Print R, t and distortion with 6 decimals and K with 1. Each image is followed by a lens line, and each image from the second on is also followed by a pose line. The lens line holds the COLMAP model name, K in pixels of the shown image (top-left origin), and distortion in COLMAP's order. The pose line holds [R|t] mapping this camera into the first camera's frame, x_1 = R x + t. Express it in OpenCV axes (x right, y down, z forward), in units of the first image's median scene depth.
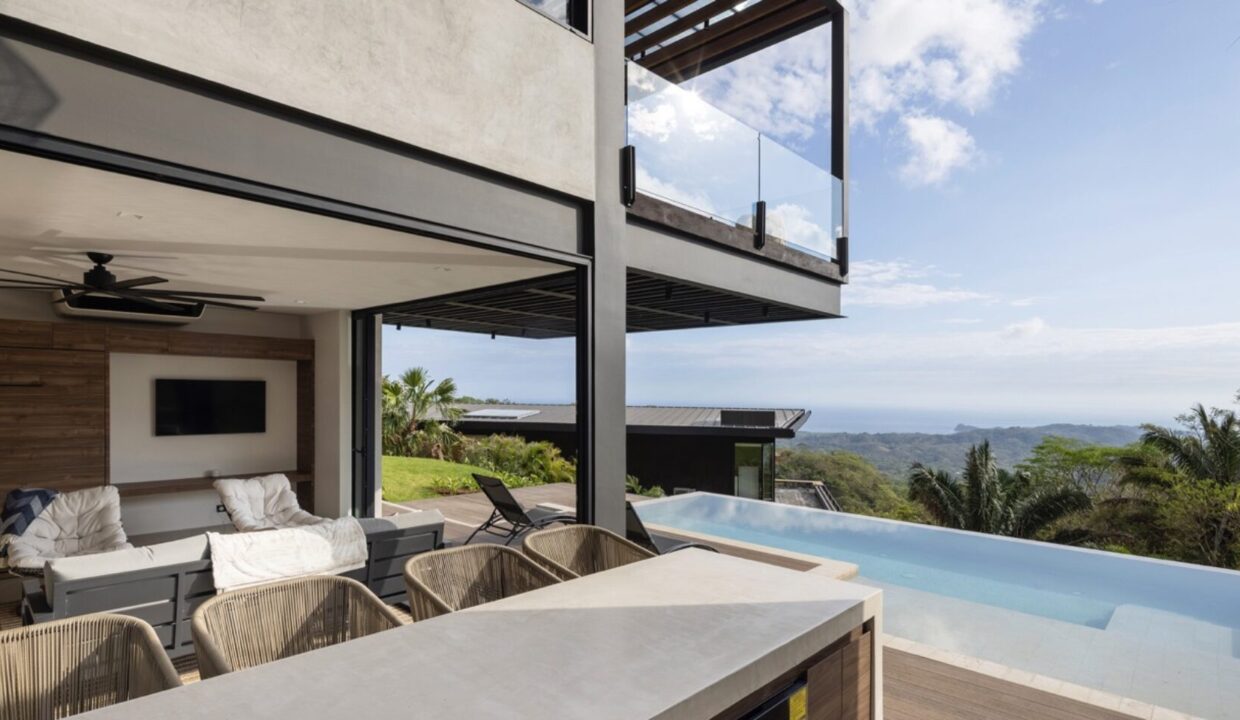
lens RADIAL K [[637.5, 0, 610.6], [0, 637.5, 392.3], [0, 0, 1]] dist [-0.000319, -0.002253]
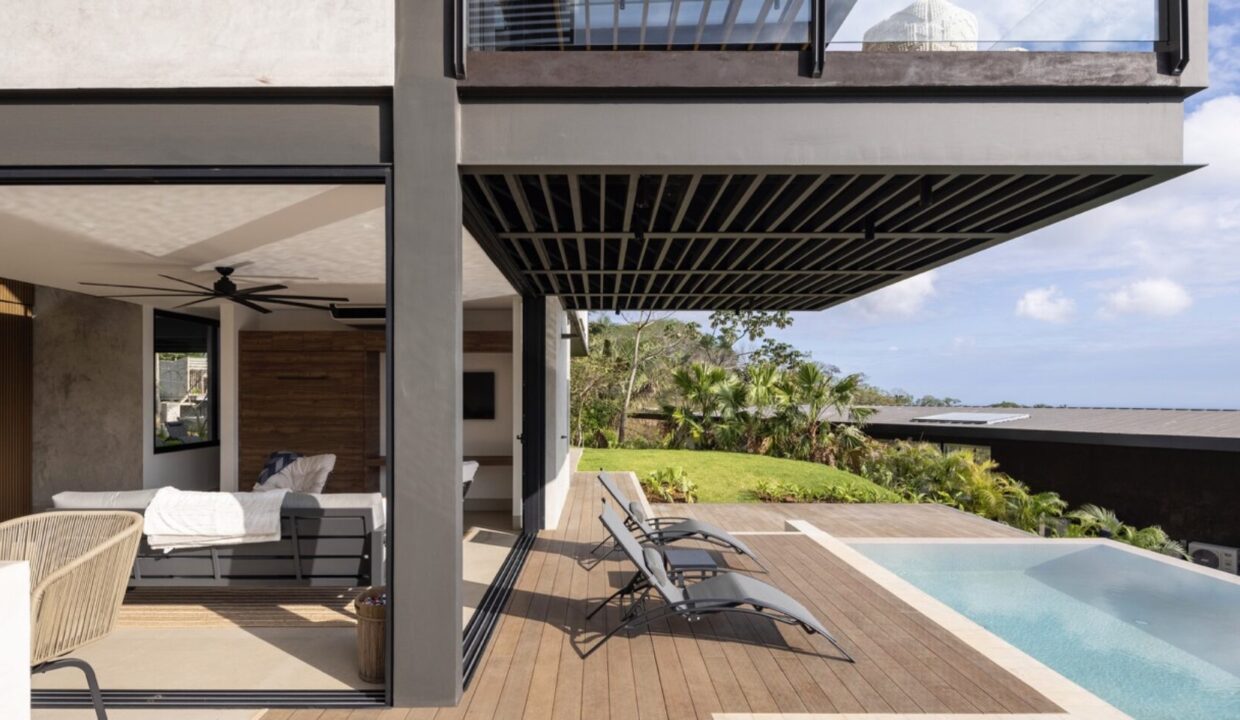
lens RADIAL K [[637.5, 0, 587.3], [0, 637.5, 401.7], [0, 0, 1]] dist [-0.000319, -0.002253]
pose [[0.688591, -0.007295, -0.725114, 0.464985], [0.010241, 0.999948, -0.000335, 0.045083], [0.725078, -0.007195, 0.688629, 0.470375]]
